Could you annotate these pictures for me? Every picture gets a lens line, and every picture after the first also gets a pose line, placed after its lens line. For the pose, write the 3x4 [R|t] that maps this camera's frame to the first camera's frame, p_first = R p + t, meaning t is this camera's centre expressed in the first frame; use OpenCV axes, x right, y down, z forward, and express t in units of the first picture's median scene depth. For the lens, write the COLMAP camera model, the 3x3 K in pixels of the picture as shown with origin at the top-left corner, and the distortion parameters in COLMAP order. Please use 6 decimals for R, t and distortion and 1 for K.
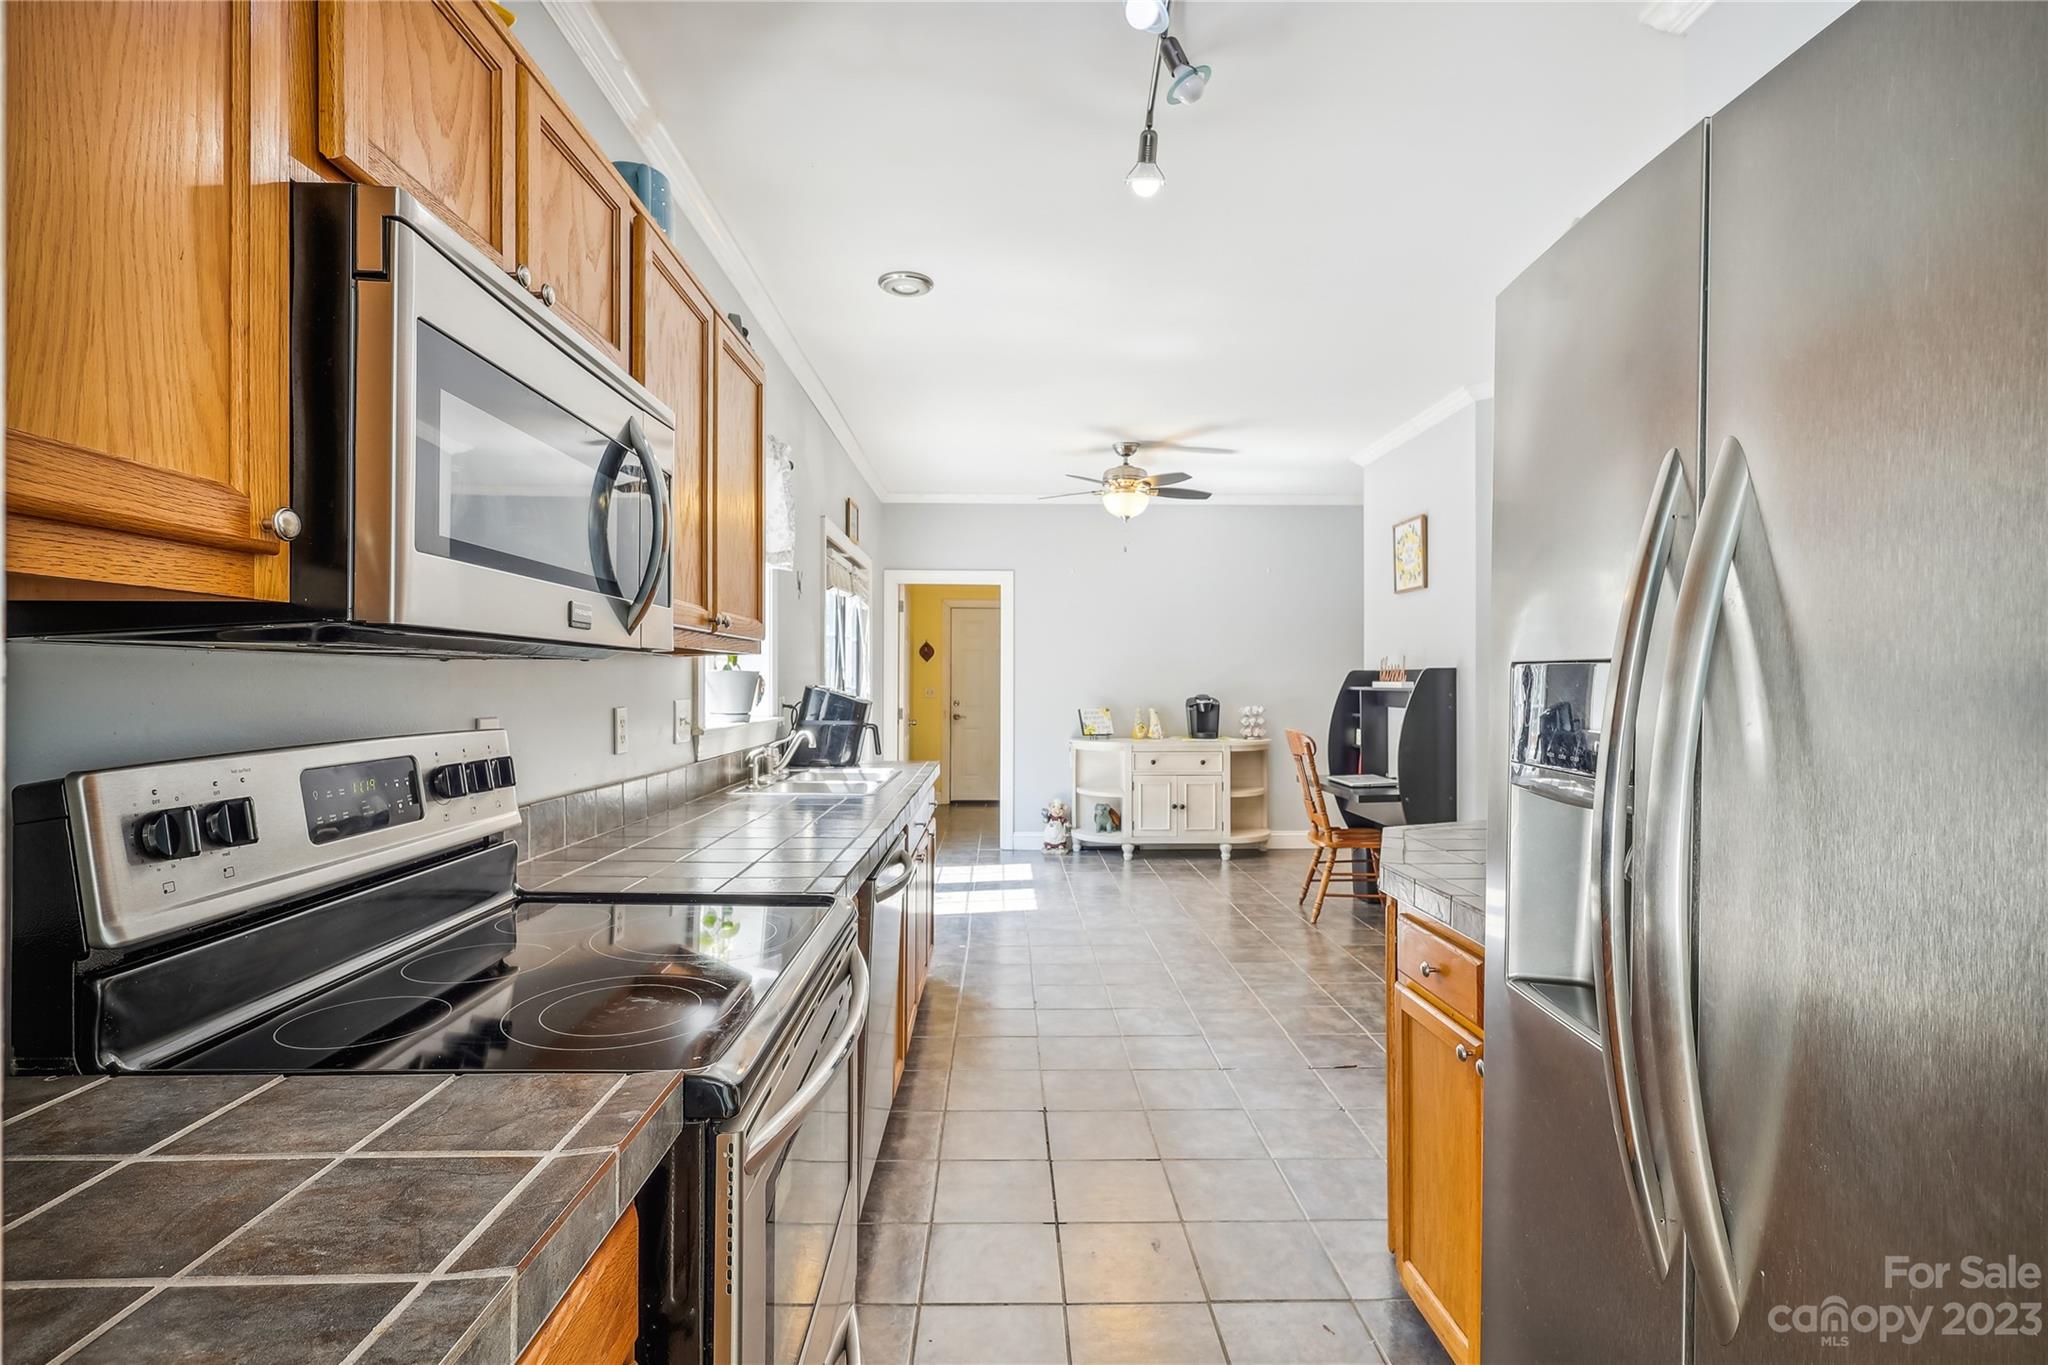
lens RADIAL K [[967.7, 0, 1032.5], [0, 967.7, 678.5], [0, 0, 1]] dist [0.000735, 0.000004]
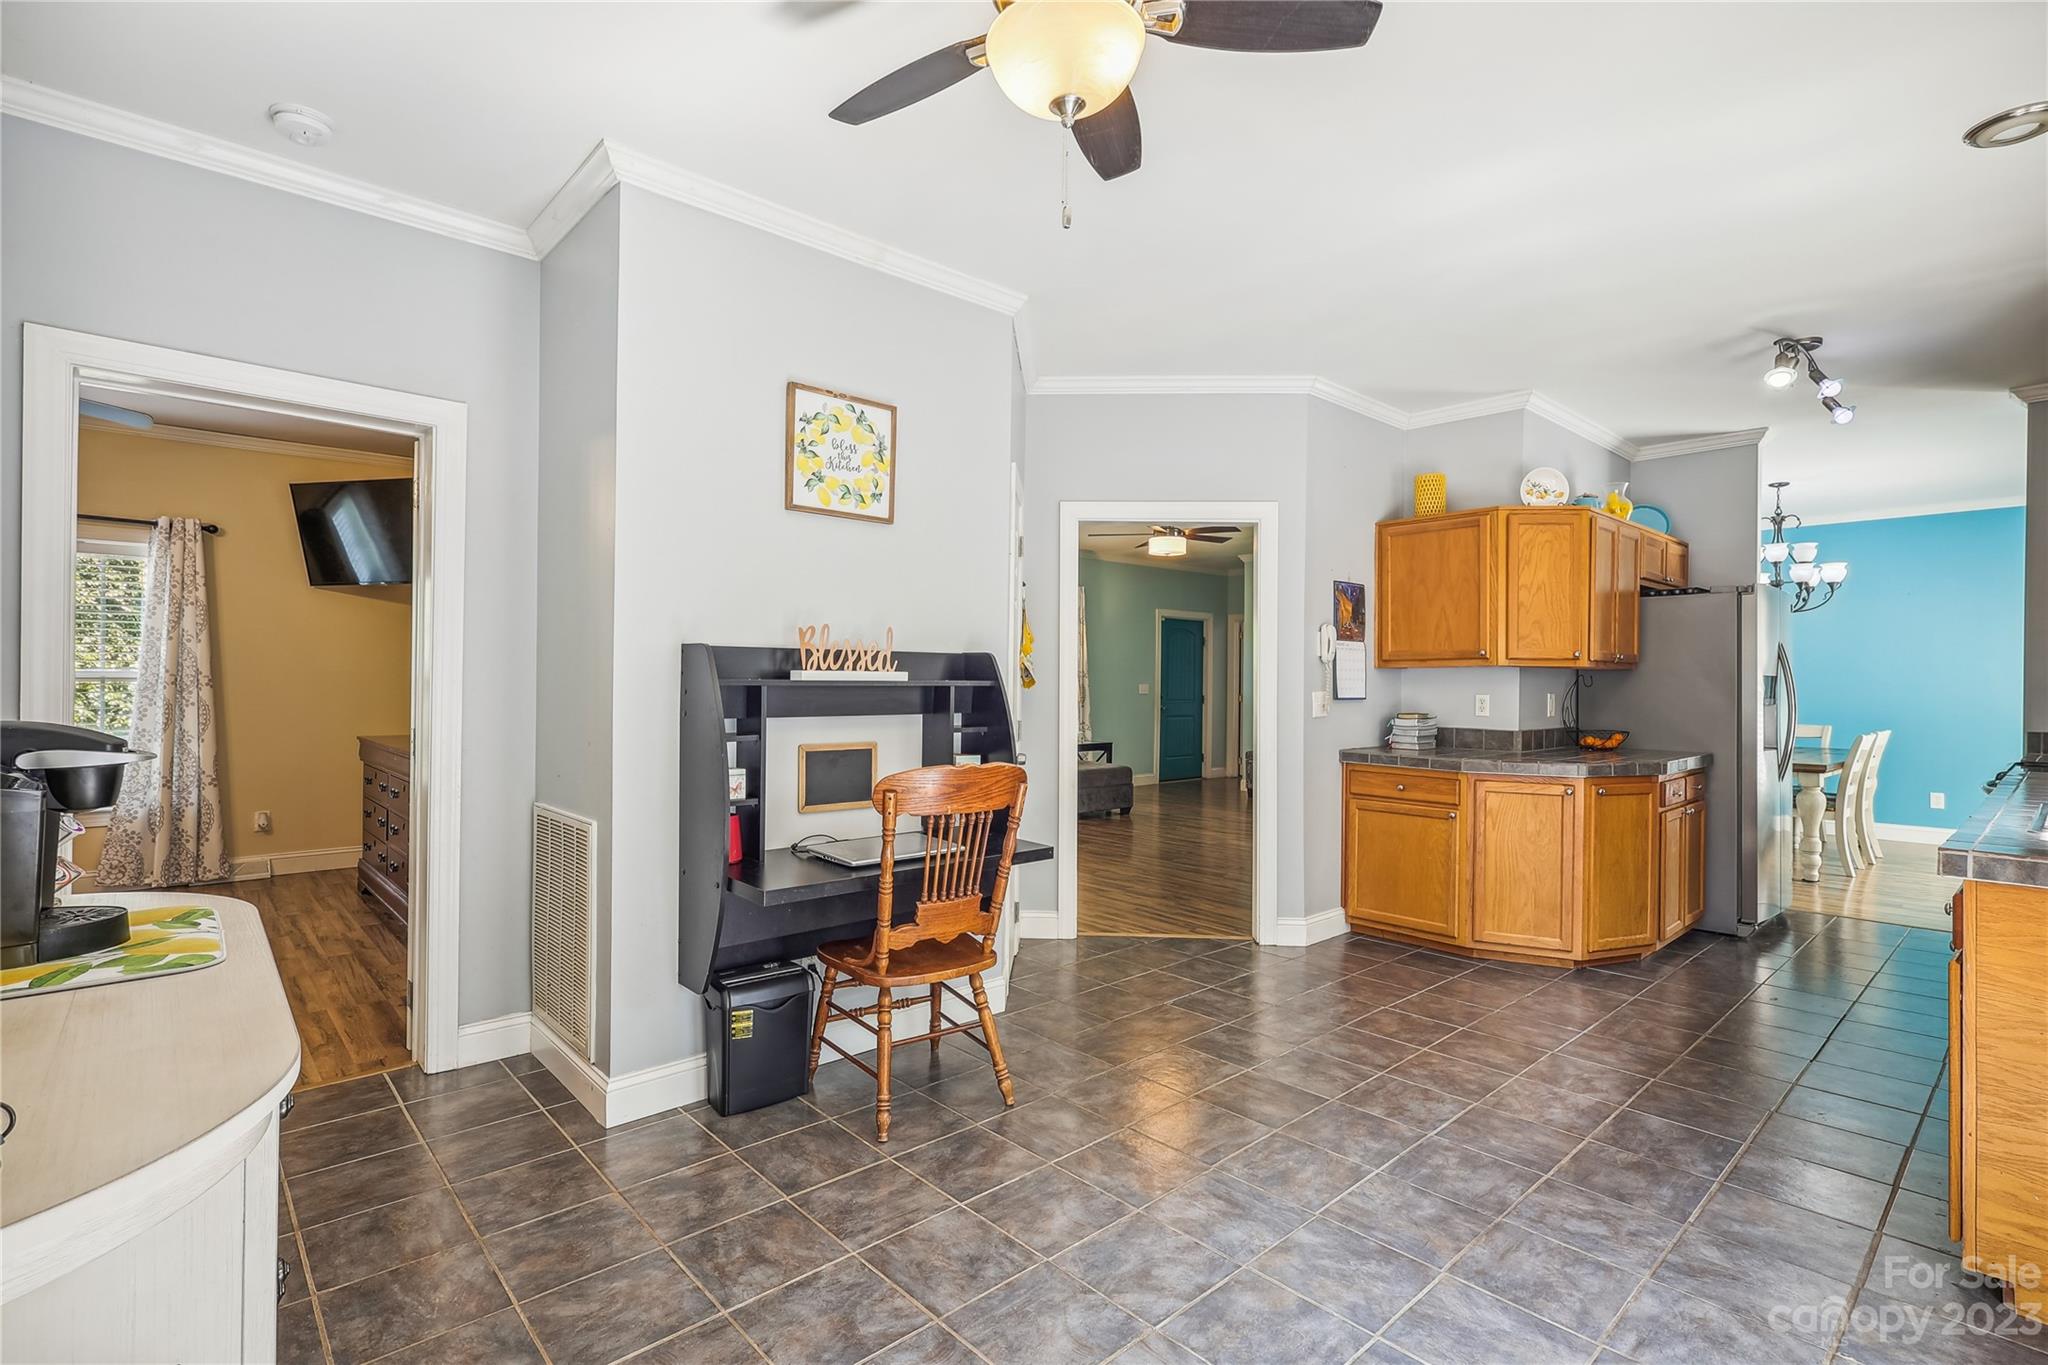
lens RADIAL K [[967.7, 0, 1019.8], [0, 967.7, 680.3], [0, 0, 1]] dist [0.000735, 0.000004]
pose [[-0.655909, -0.004015, 0.754830, -0.093844], [-0.009527, 0.999950, -0.002959, 0.006866], [-0.754780, -0.009132, -0.655914, 0.979832]]
